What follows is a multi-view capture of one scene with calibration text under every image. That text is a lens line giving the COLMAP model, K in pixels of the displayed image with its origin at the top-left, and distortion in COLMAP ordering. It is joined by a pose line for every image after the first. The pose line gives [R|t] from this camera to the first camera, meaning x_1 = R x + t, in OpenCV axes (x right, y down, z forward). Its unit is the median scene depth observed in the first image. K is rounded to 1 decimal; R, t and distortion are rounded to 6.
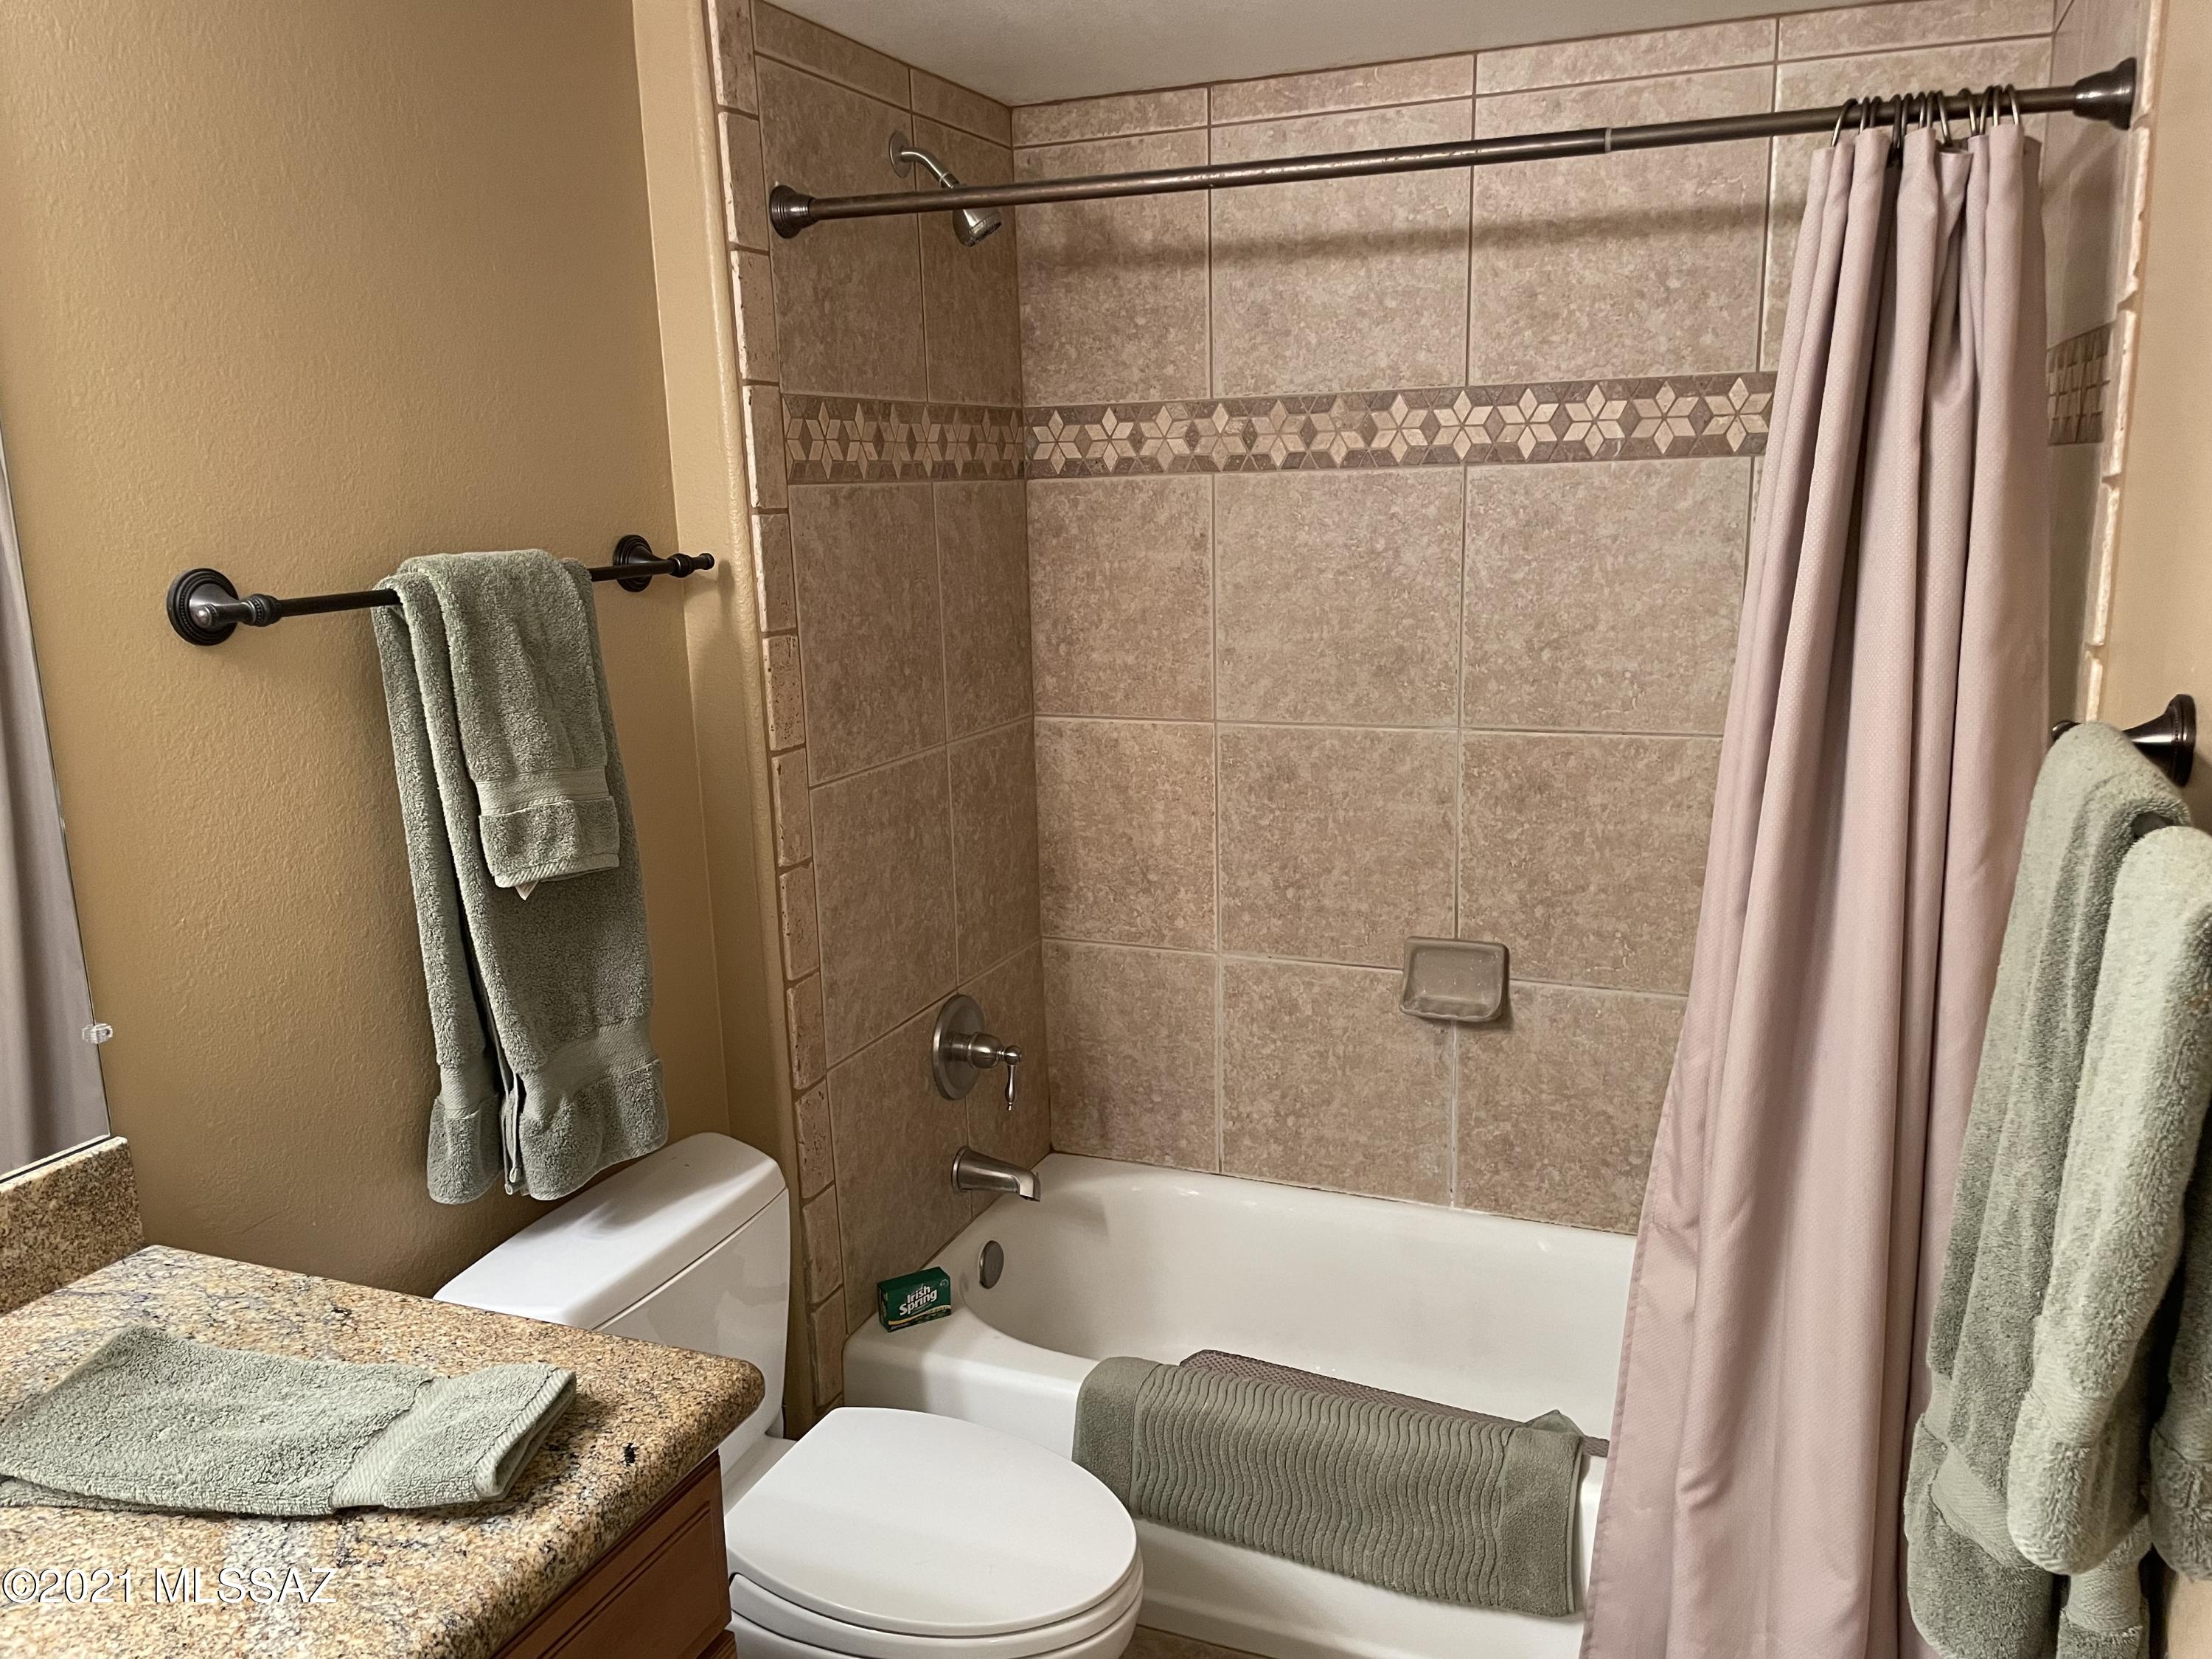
lens RADIAL K [[1694.2, 0, 1100.7], [0, 1694.2, 856.5], [0, 0, 1]] dist [0.094967, -0.129087]
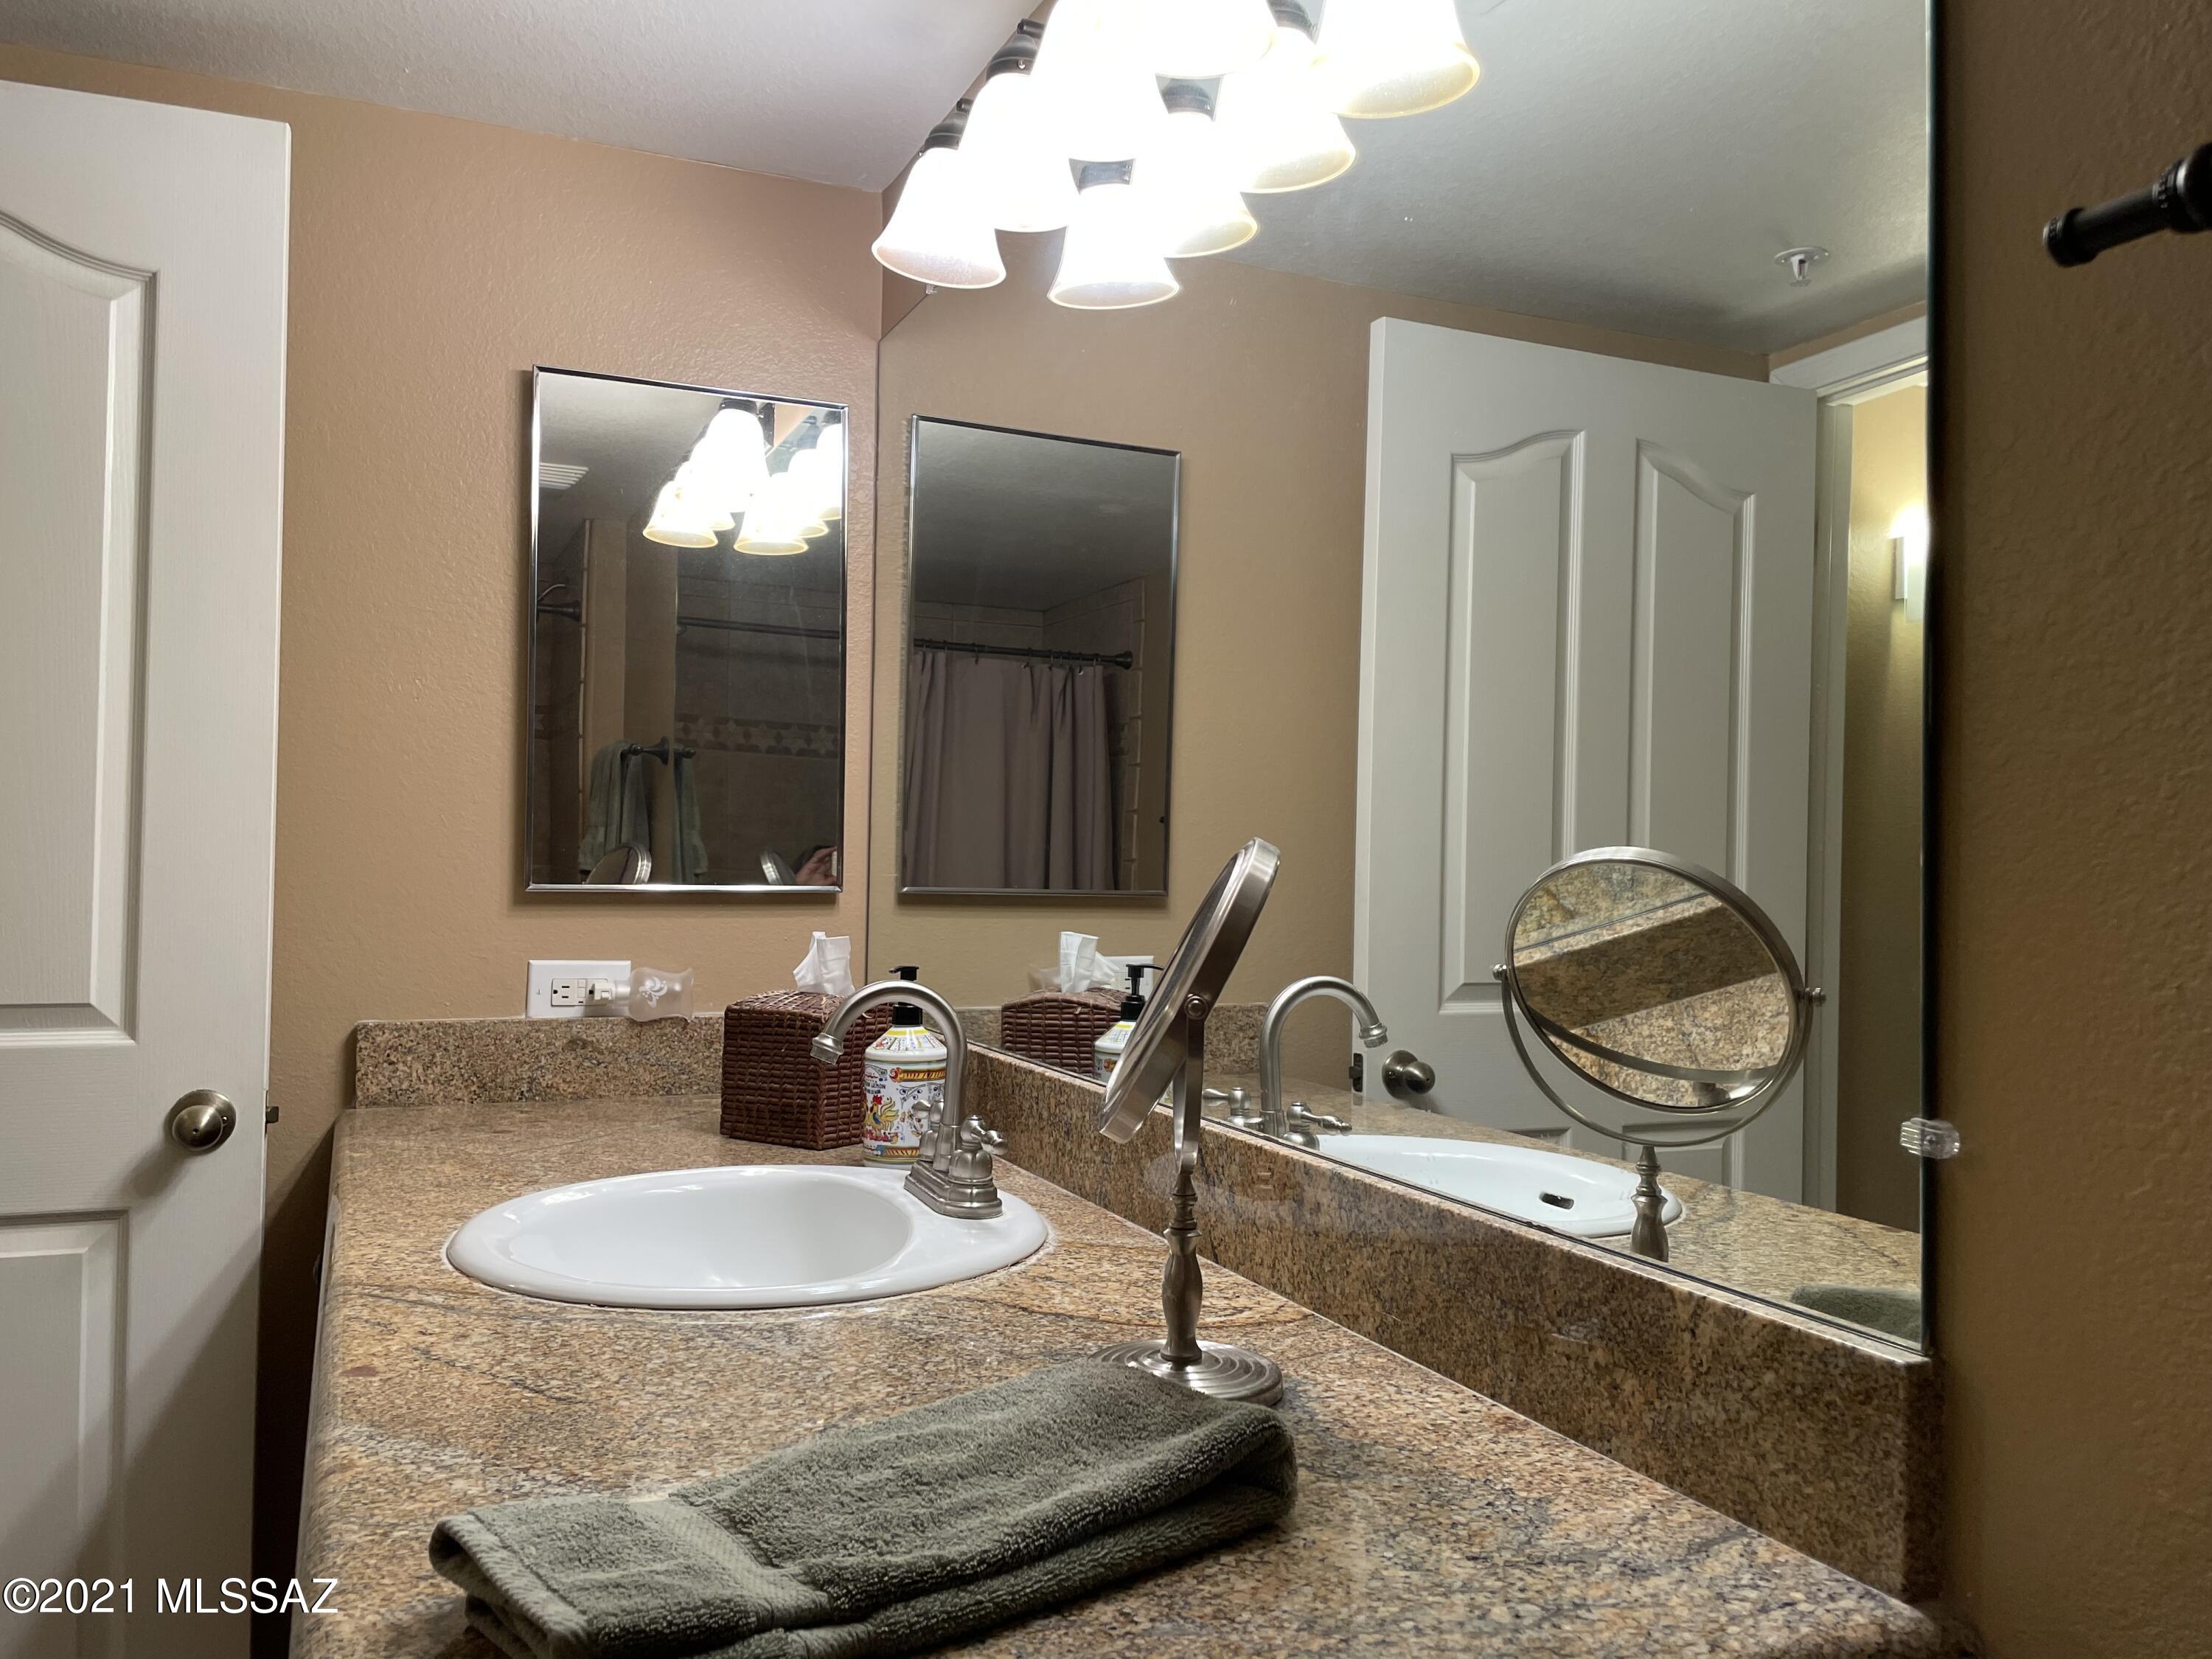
lens RADIAL K [[1694.2, 0, 1100.7], [0, 1694.2, 856.5], [0, 0, 1]] dist [0.094967, -0.129087]
pose [[-0.696804, 0.005730, -0.717239, -0.030251], [-0.158165, 0.974126, 0.161441, -0.013515], [0.699606, 0.225935, -0.677868, 0.727476]]
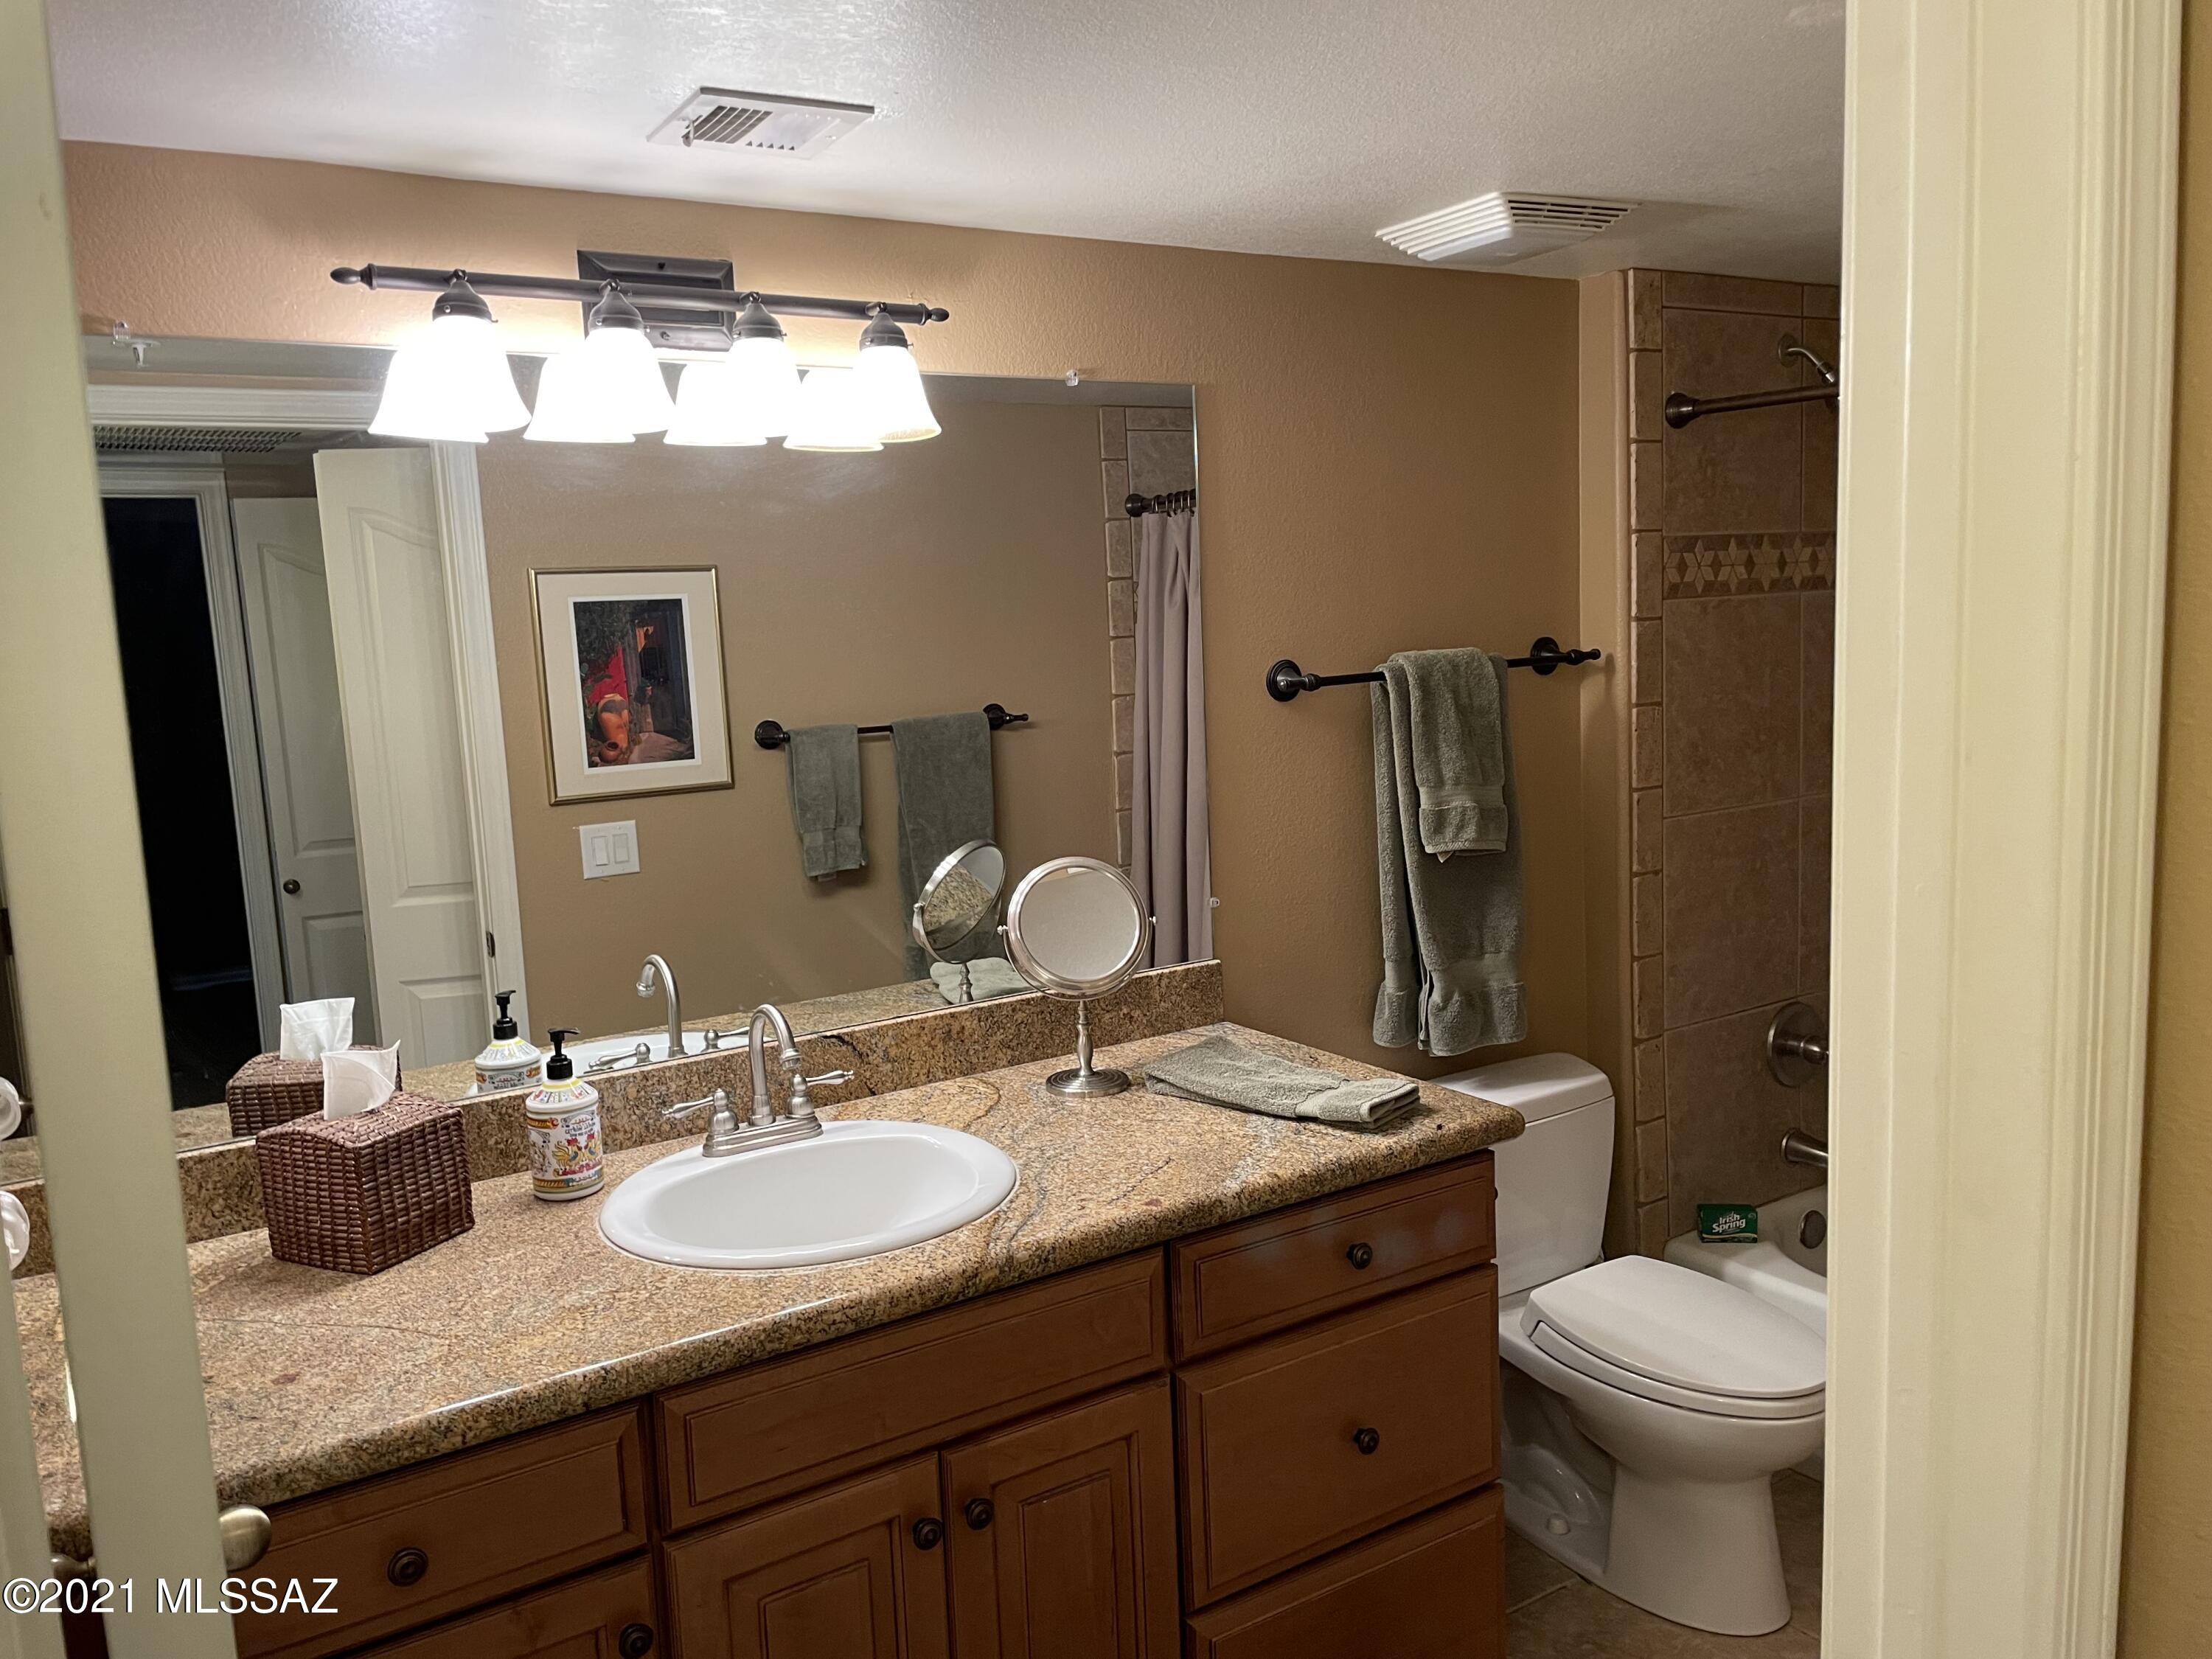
lens RADIAL K [[1673.3, 0, 1106.0], [0, 1673.3, 829.5], [0, 0, 1]] dist [0.057462, -0.093308]
pose [[0.830524, 0.060639, -0.553671, 0.212590], [-0.097505, 0.994534, -0.037337, 0.065293], [0.548381, 0.084996, 0.831898, -0.382251]]
